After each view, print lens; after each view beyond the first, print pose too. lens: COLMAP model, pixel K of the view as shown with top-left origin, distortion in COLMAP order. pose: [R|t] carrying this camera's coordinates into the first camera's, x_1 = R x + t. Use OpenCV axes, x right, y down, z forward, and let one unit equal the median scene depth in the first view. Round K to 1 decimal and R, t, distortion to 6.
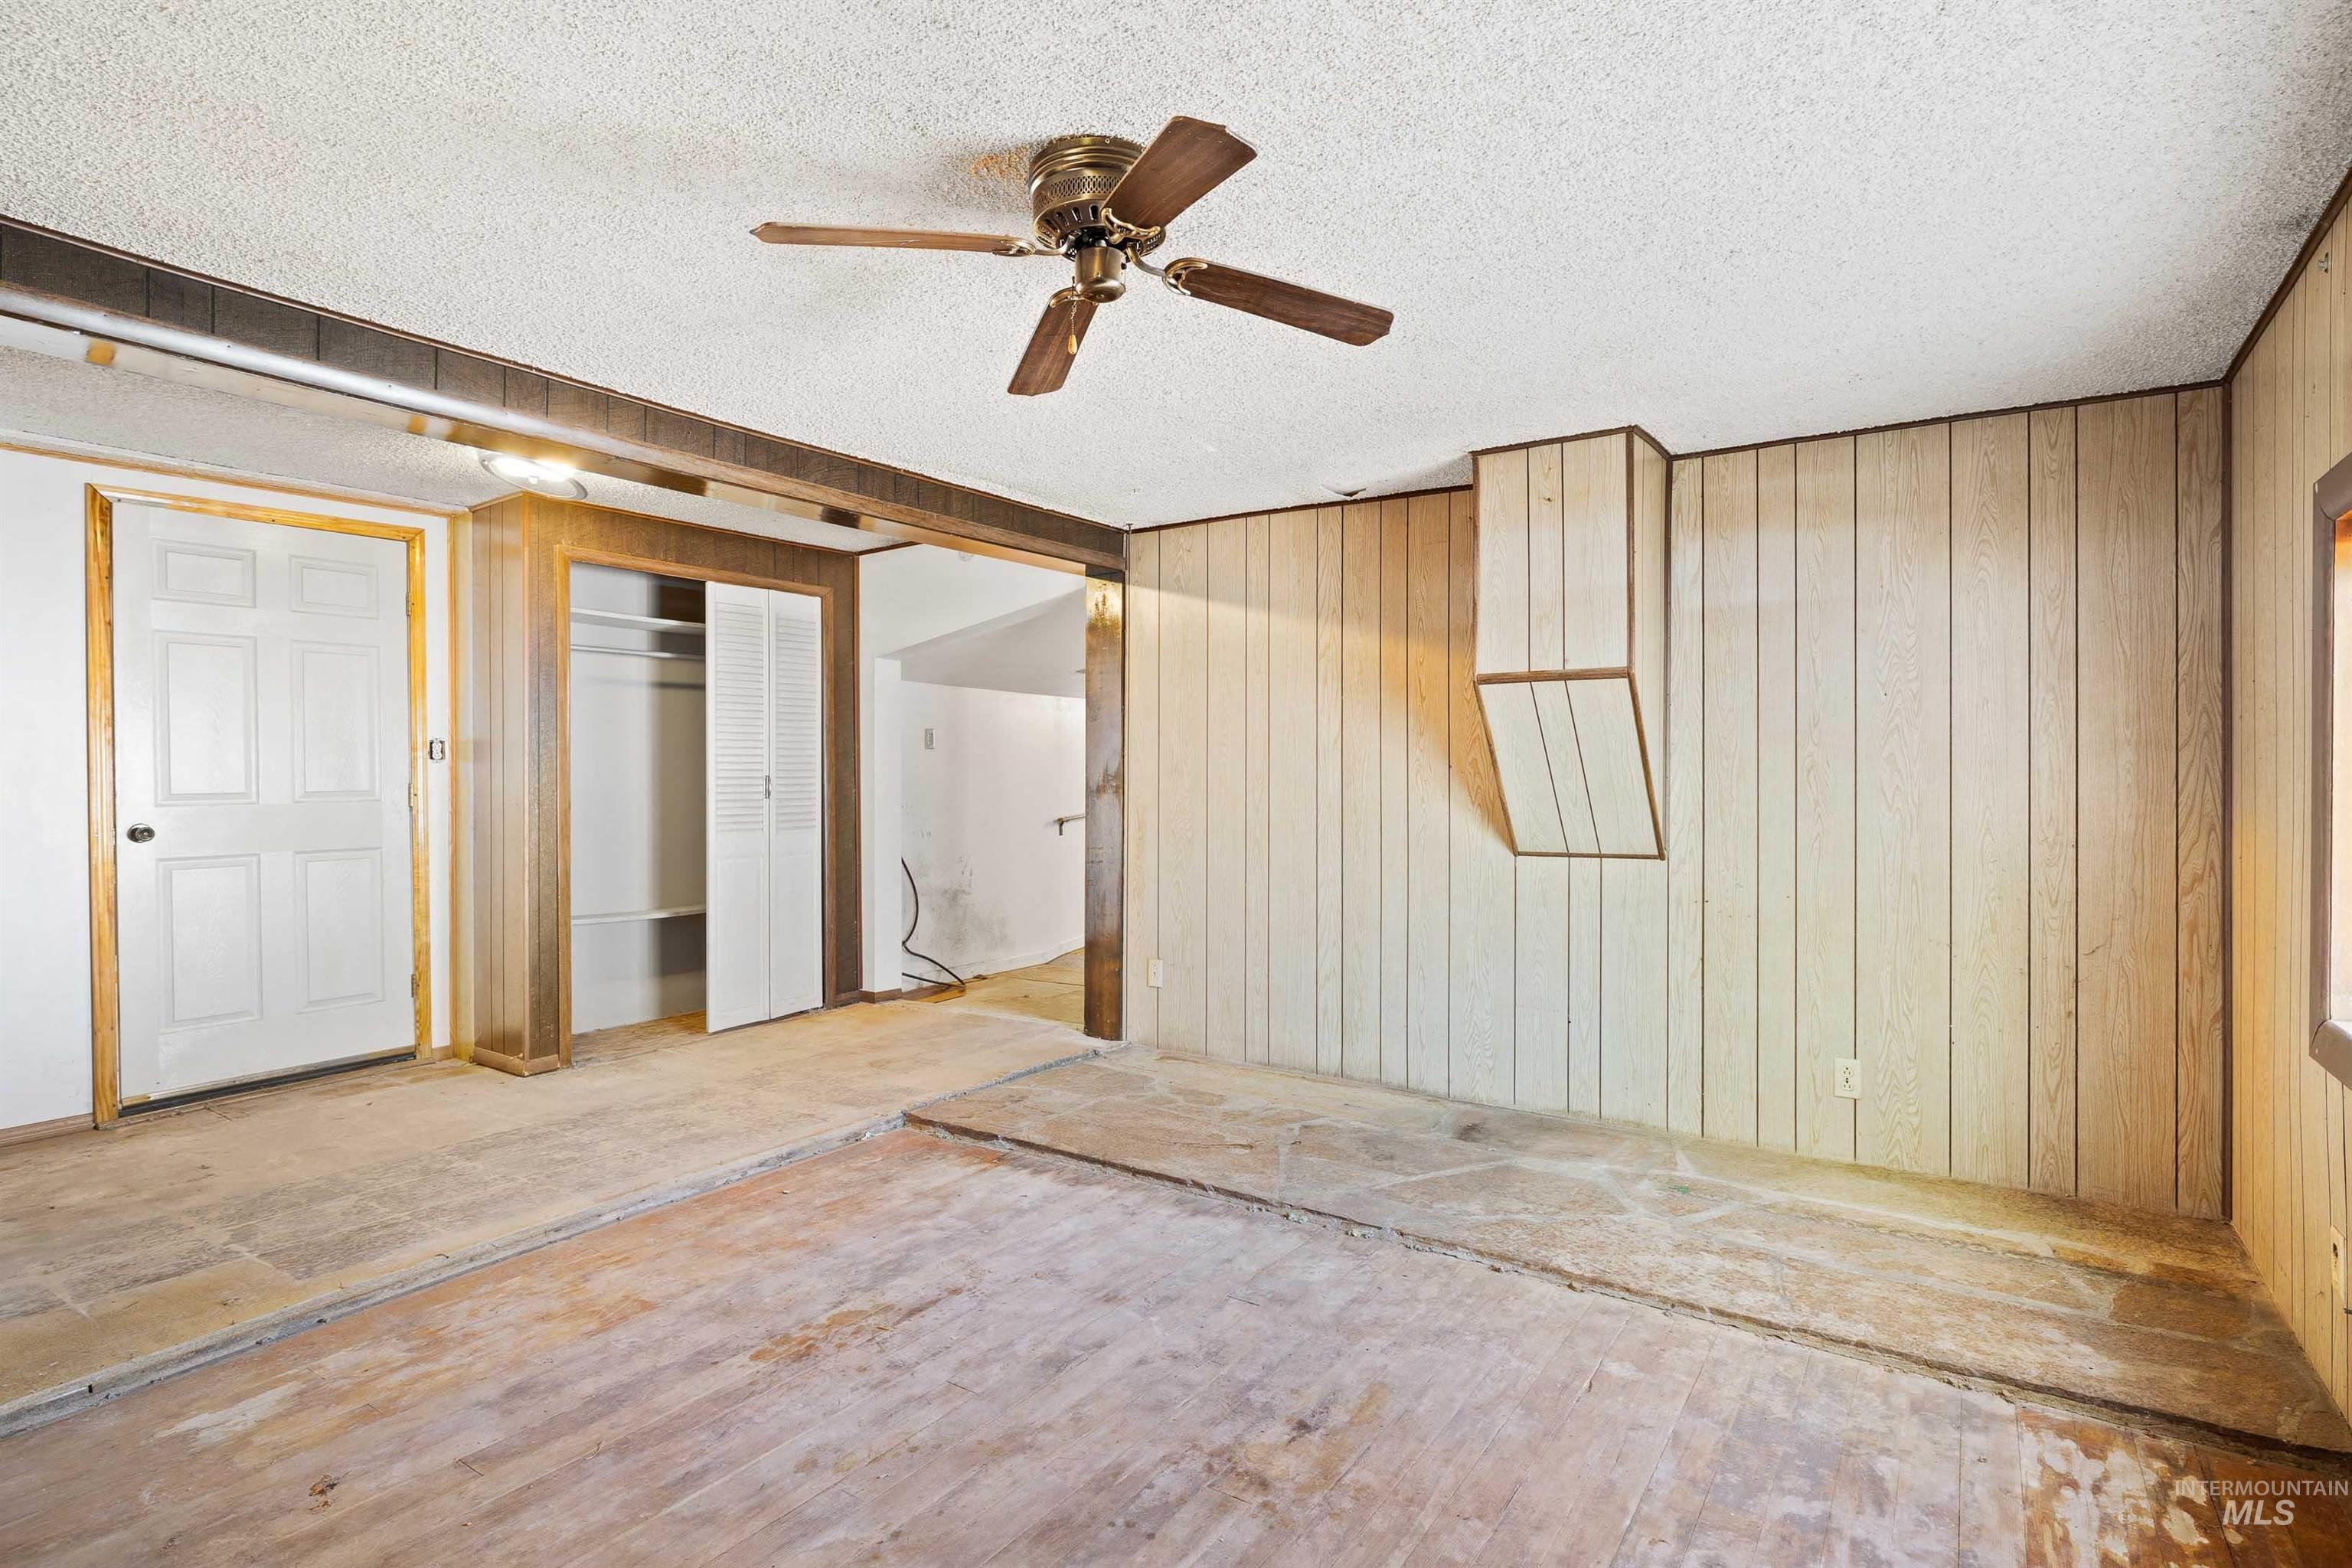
lens RADIAL K [[1185.0, 0, 1175.9], [0, 1185.0, 777.7], [0, 0, 1]] dist [0.001311, 0.000417]
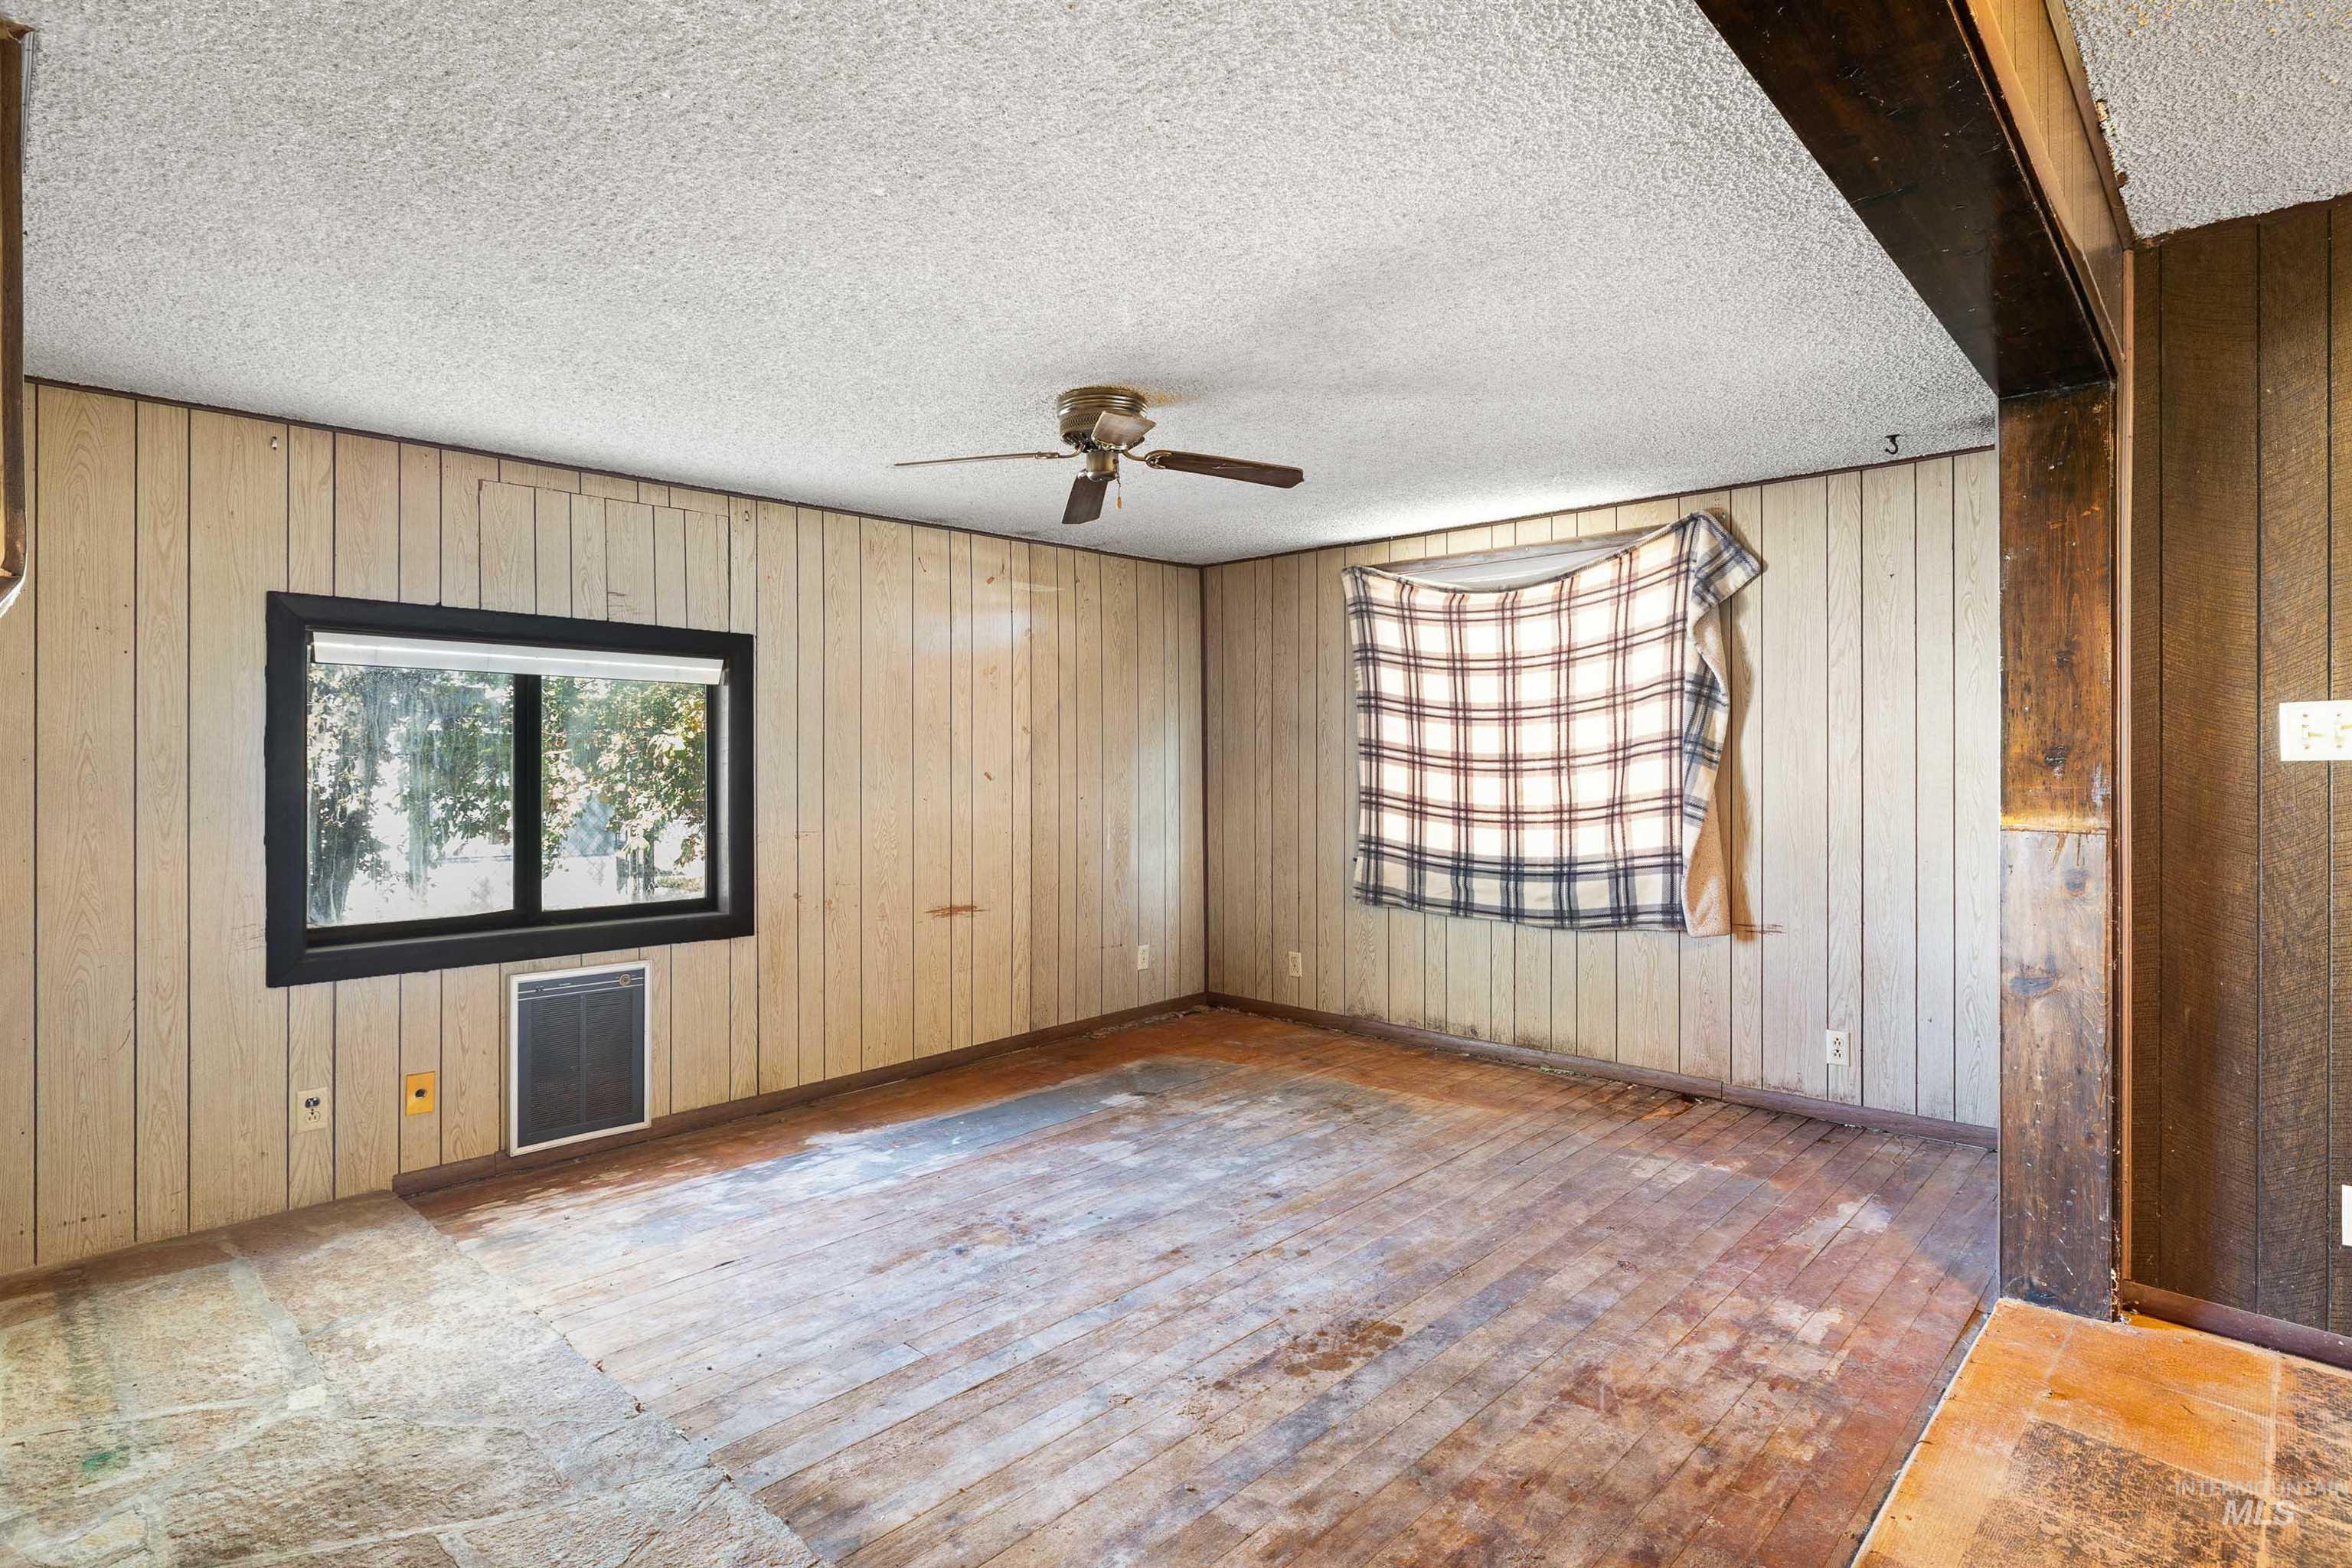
lens RADIAL K [[1185.0, 0, 1176.3], [0, 1185.0, 776.1], [0, 0, 1]] dist [0.001311, 0.000417]
pose [[-0.987768, 0.008270, 0.155708, -0.311132], [0.009537, 0.999927, 0.007387, -0.019998], [-0.155636, 0.008781, -0.987775, 1.978301]]
